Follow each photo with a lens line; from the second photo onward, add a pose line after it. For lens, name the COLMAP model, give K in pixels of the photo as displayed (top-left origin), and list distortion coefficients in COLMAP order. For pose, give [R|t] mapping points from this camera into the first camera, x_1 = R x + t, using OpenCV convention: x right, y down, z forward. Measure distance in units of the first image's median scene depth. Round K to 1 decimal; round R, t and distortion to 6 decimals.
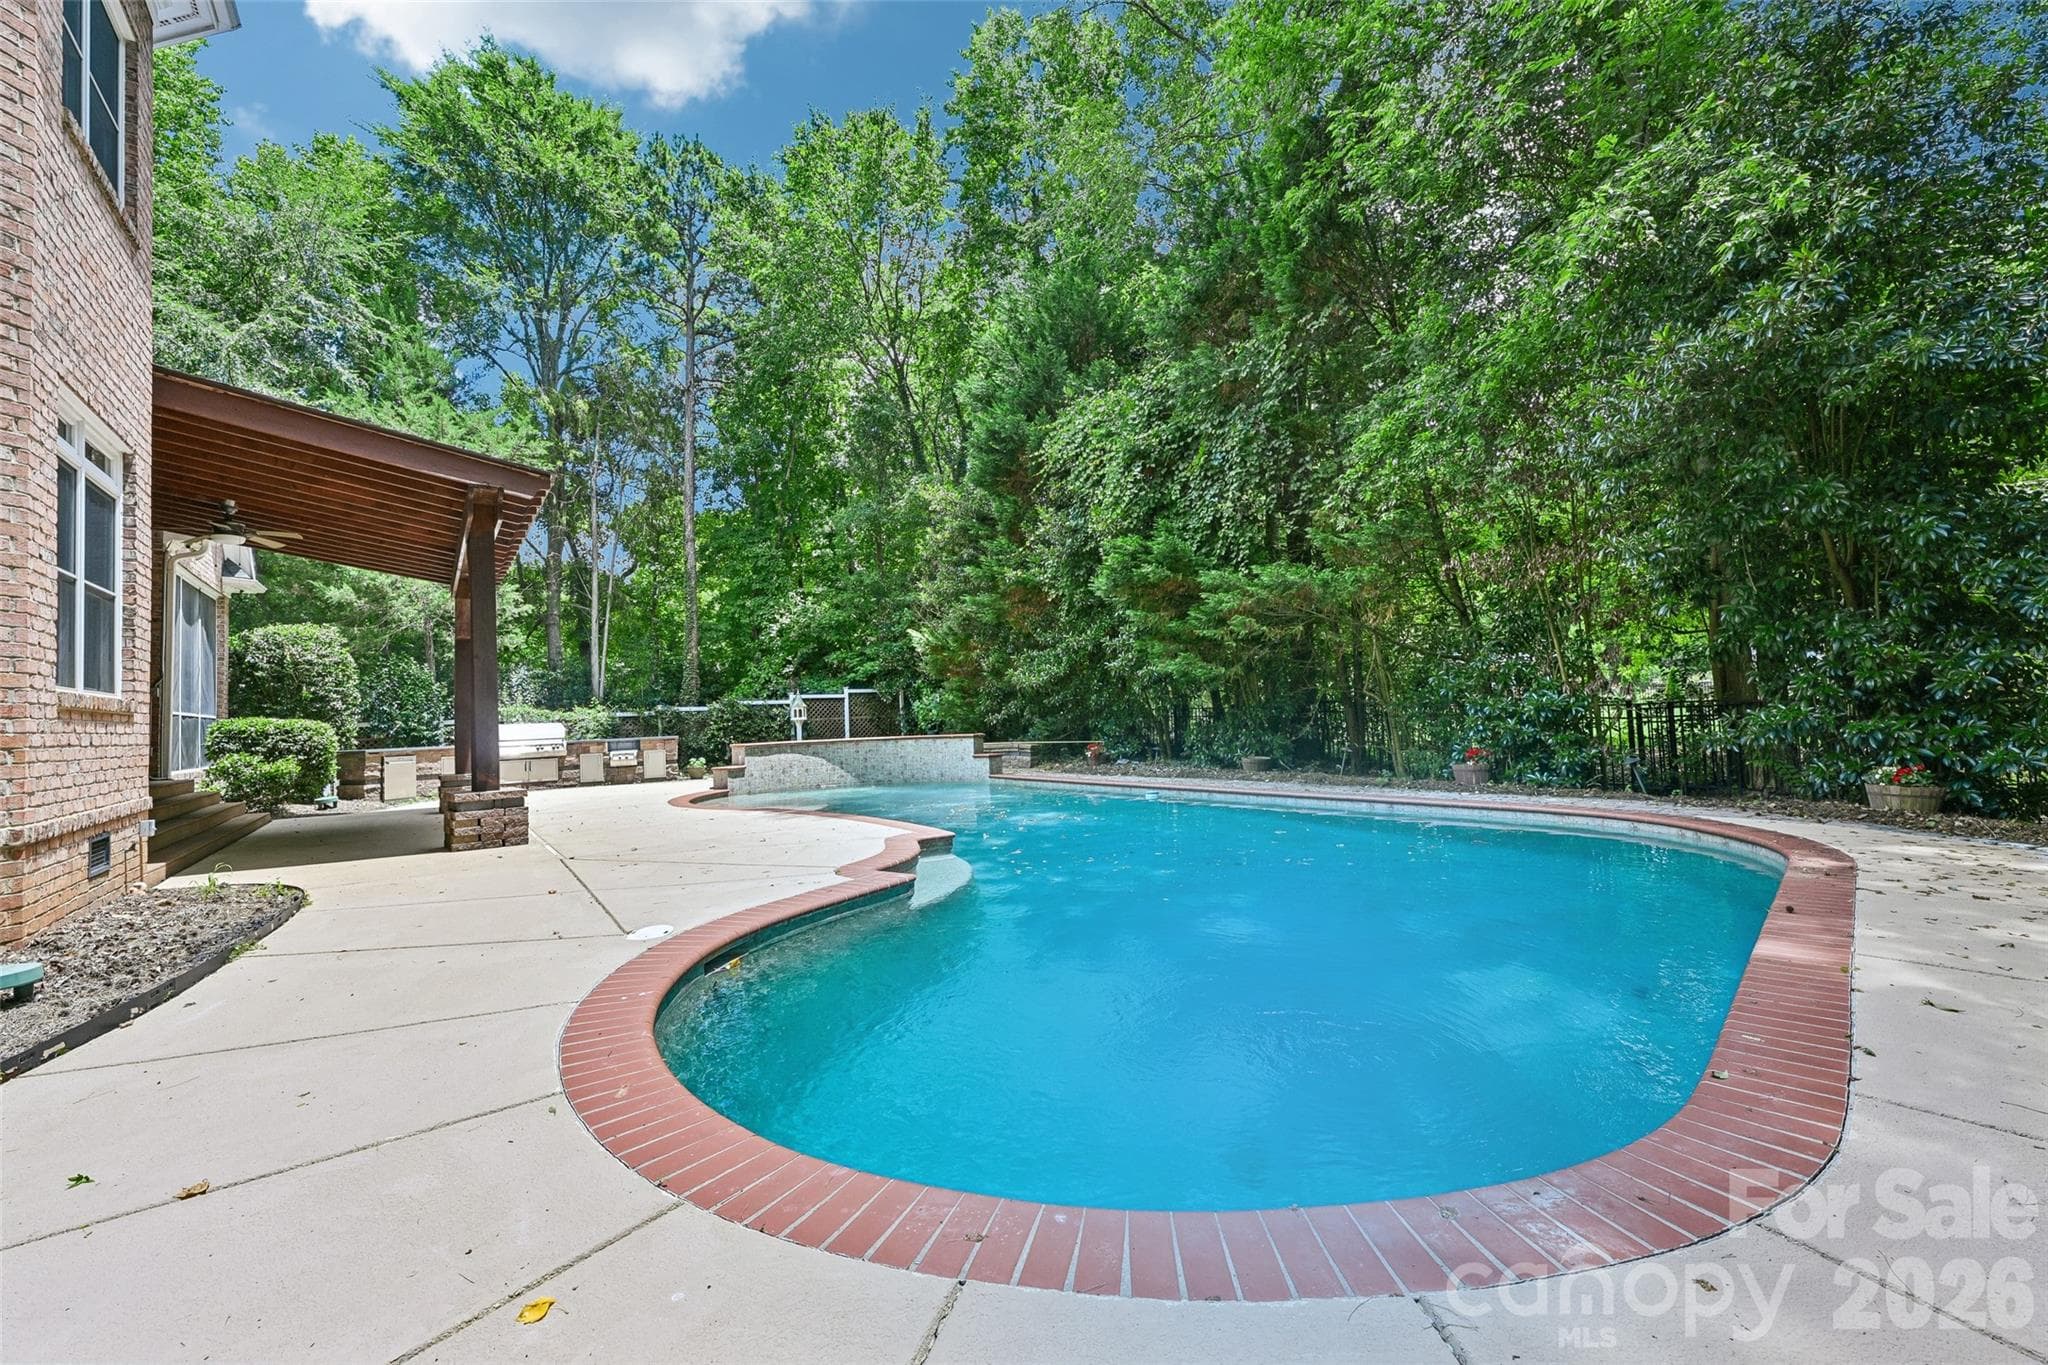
lens RADIAL K [[864.7, 0, 1024.0], [0, 864.7, 682.5], [0, 0, 1]] dist [0.000249, 0.000017]
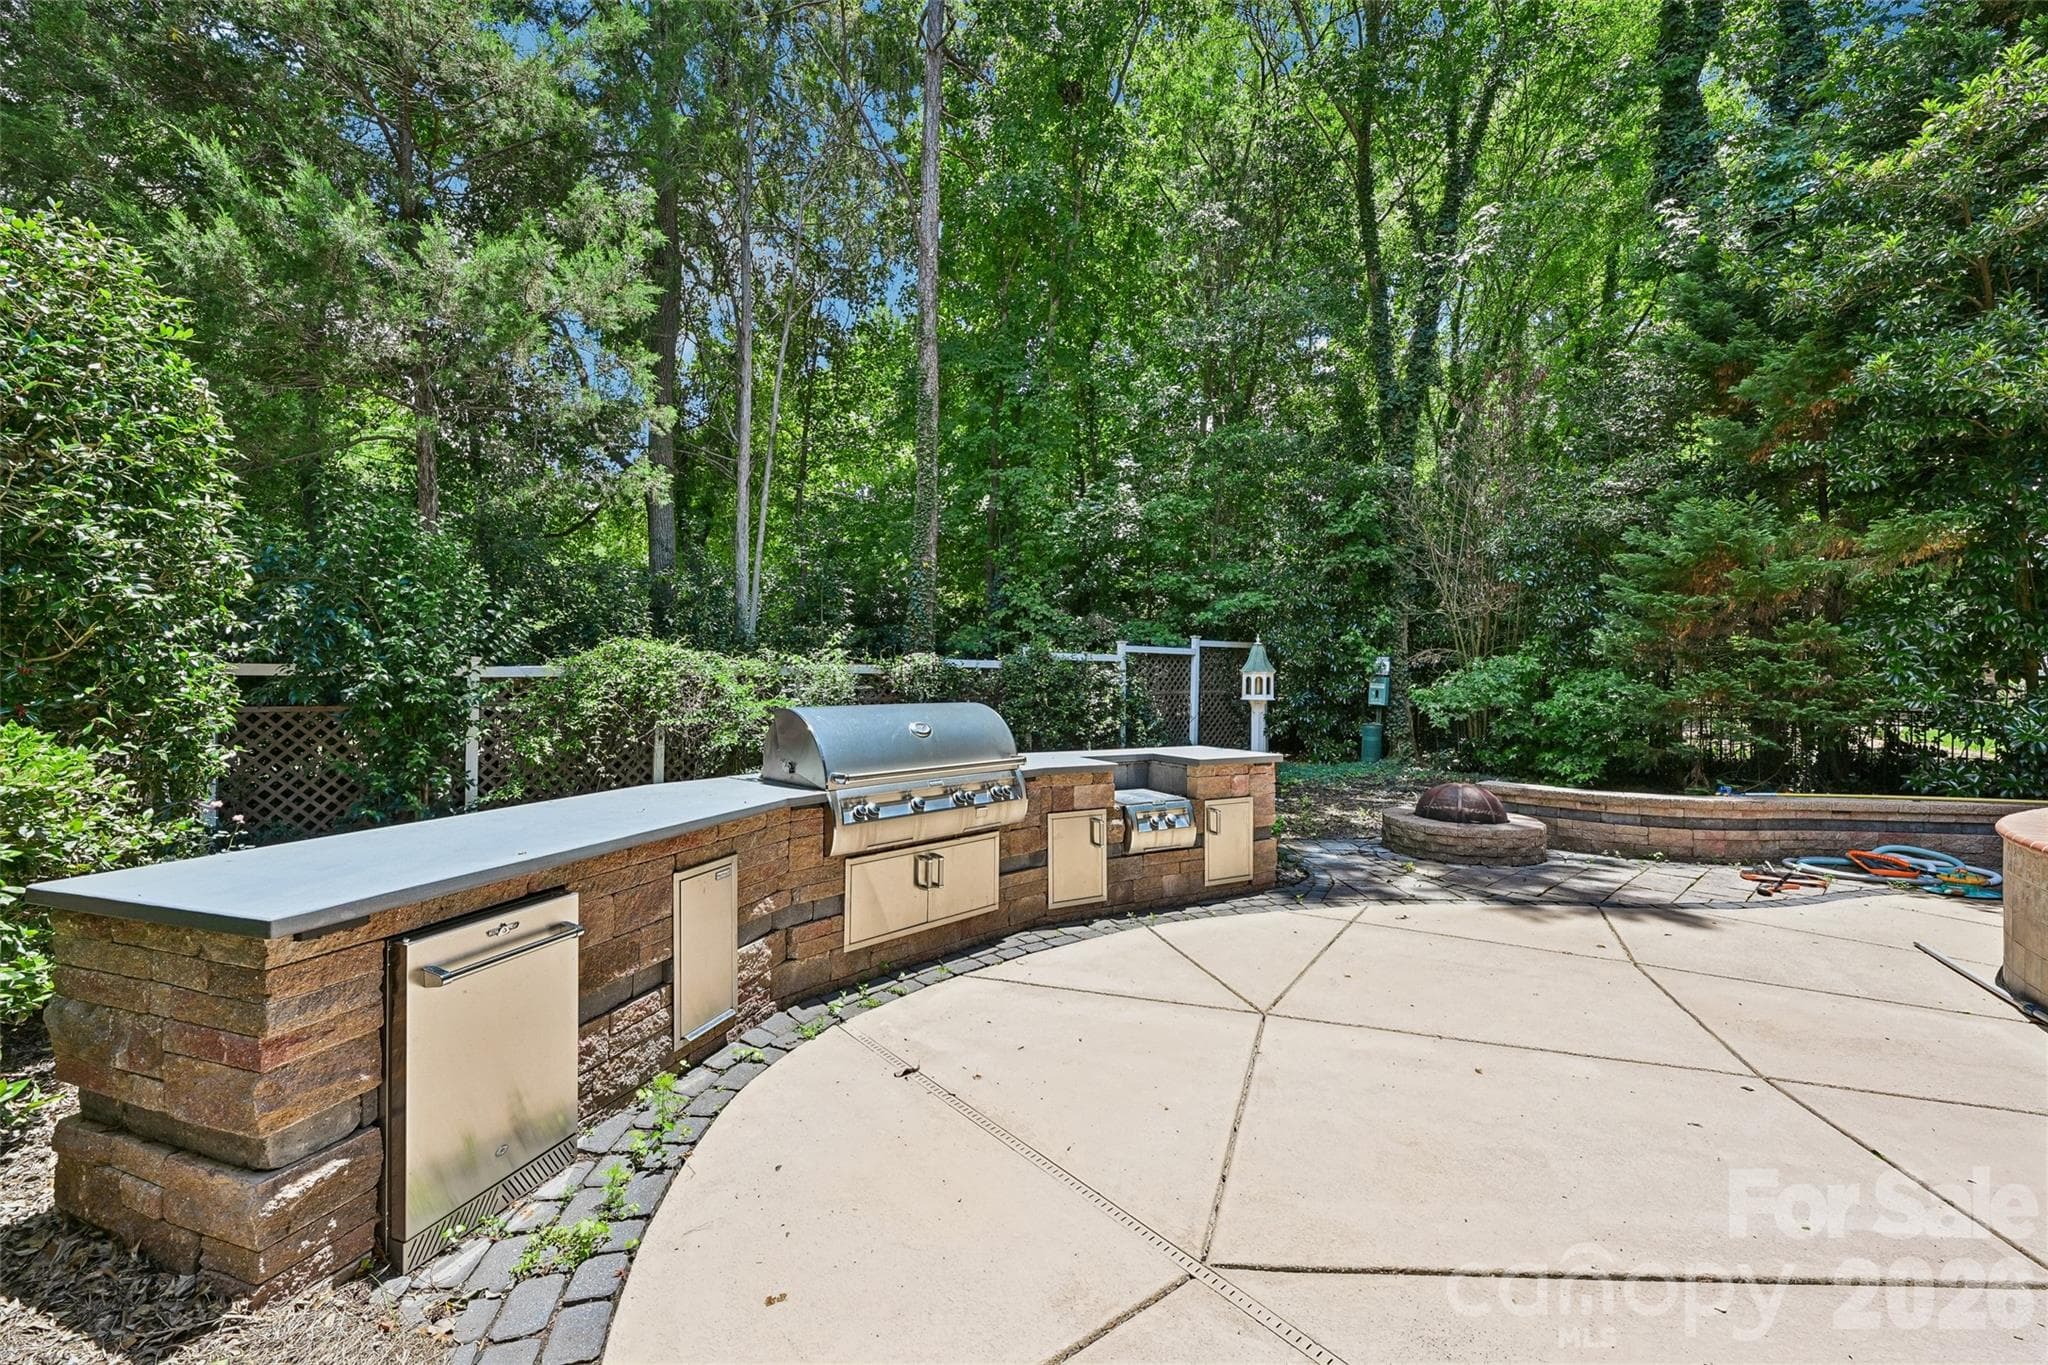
lens RADIAL K [[817.8, 0, 1019.4], [0, 817.8, 676.0], [0, 0, 1]] dist [0.000292, 0.000179]
pose [[0.995066, 0.047454, 0.087133, -0.430709], [-0.050842, 0.998018, 0.037091, 0.020337], [-0.085201, -0.041338, 0.995506, 0.567309]]
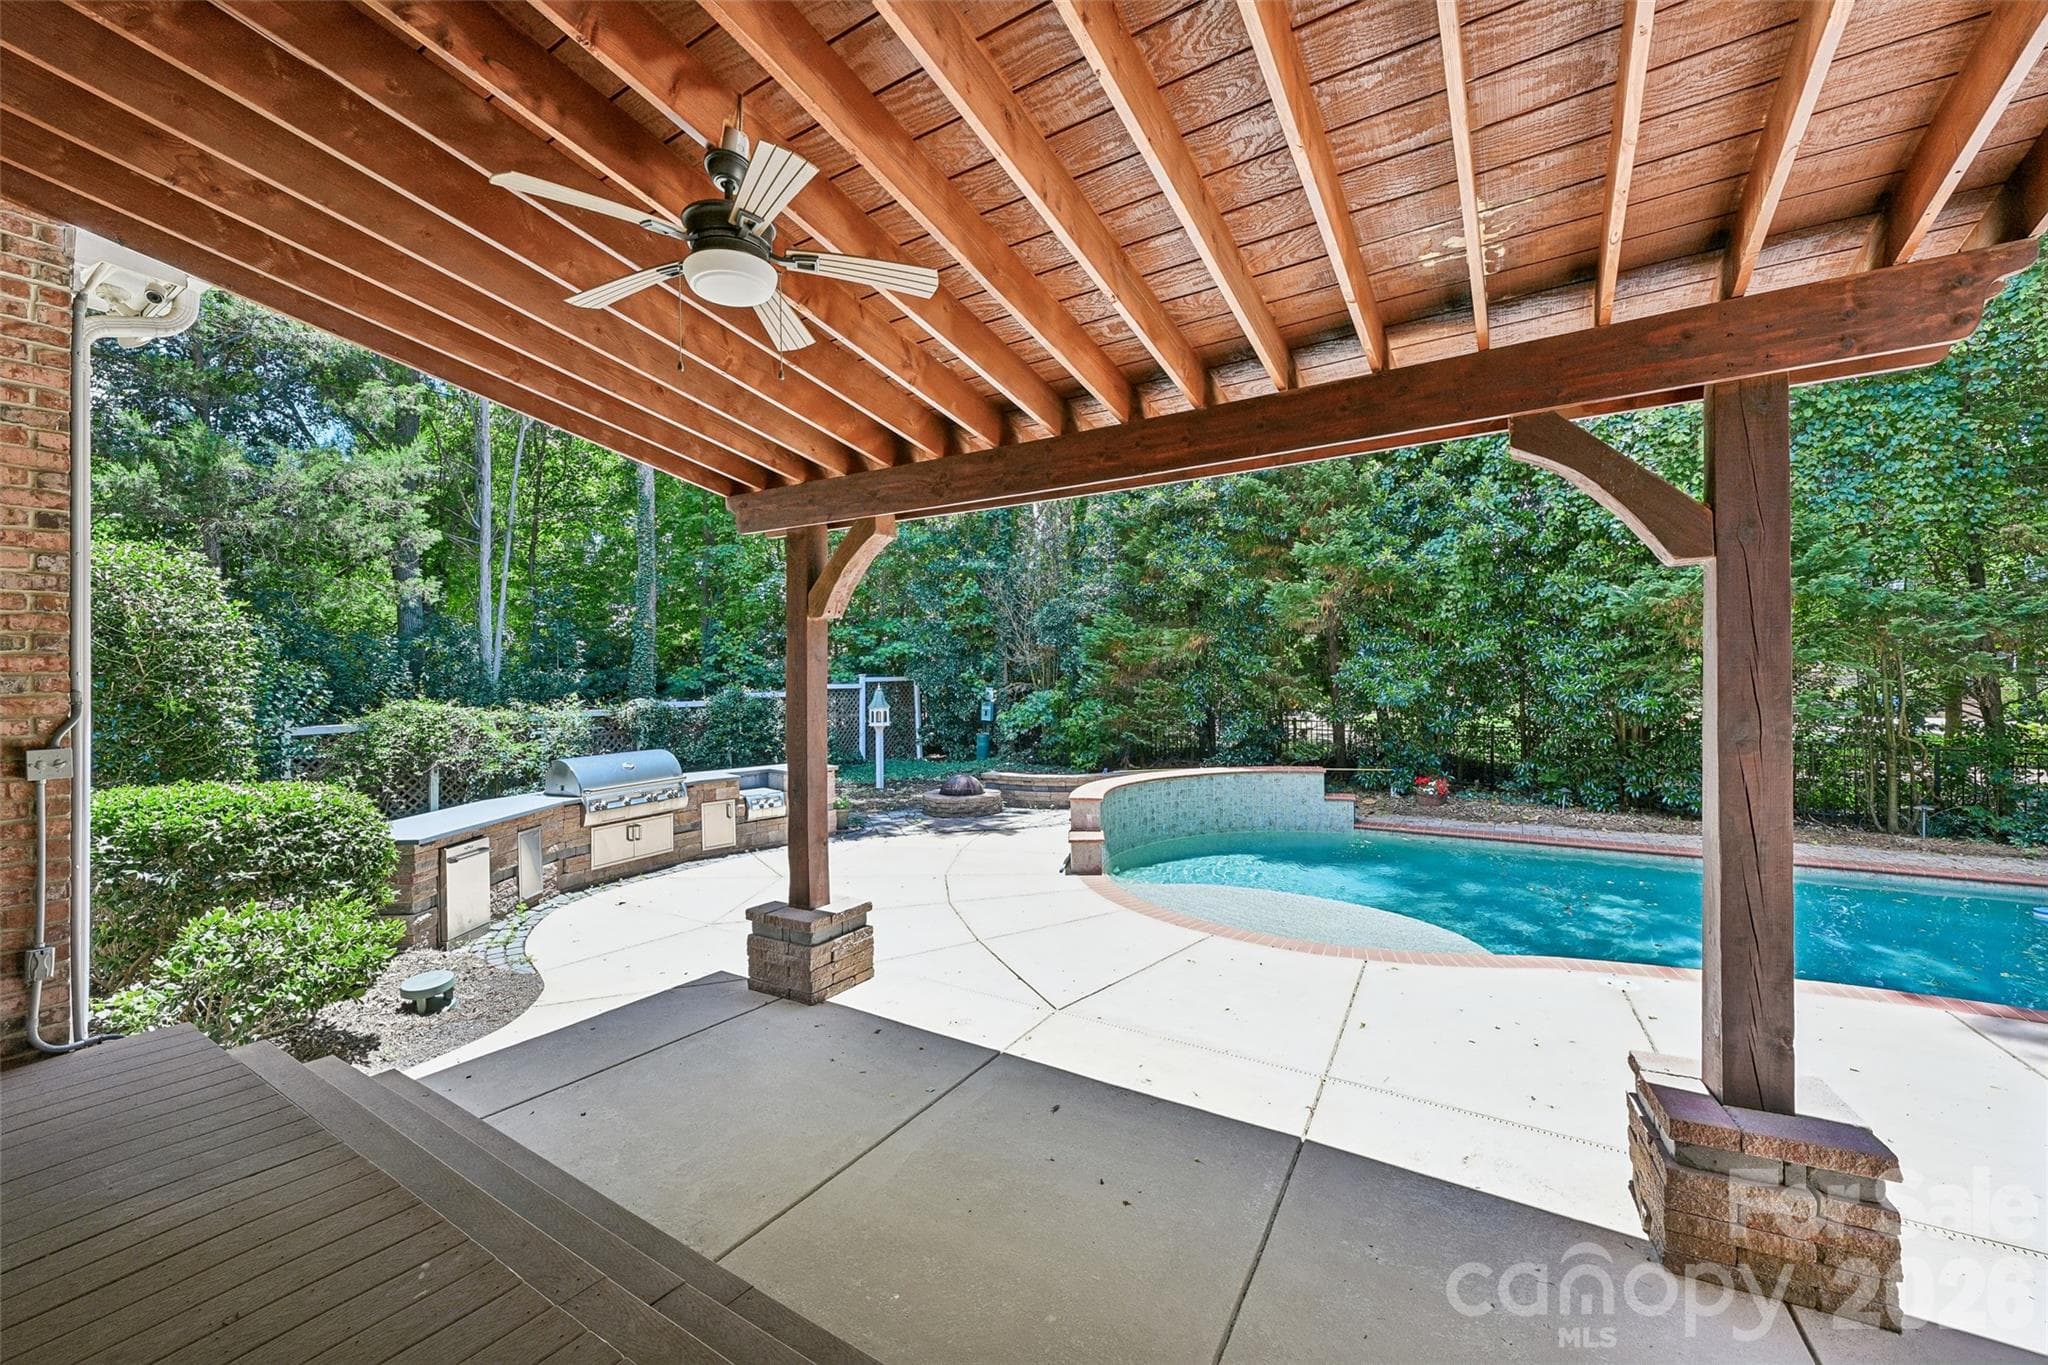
lens RADIAL K [[817.8, 0, 1019.4], [0, 817.8, 676.0], [0, 0, 1]] dist [0.000292, 0.000179]
pose [[0.928180, 0.028745, 0.371019, -0.408962], [-0.041086, 0.998833, 0.025400, -0.020666], [-0.369856, -0.038819, 0.928278, 0.320179]]
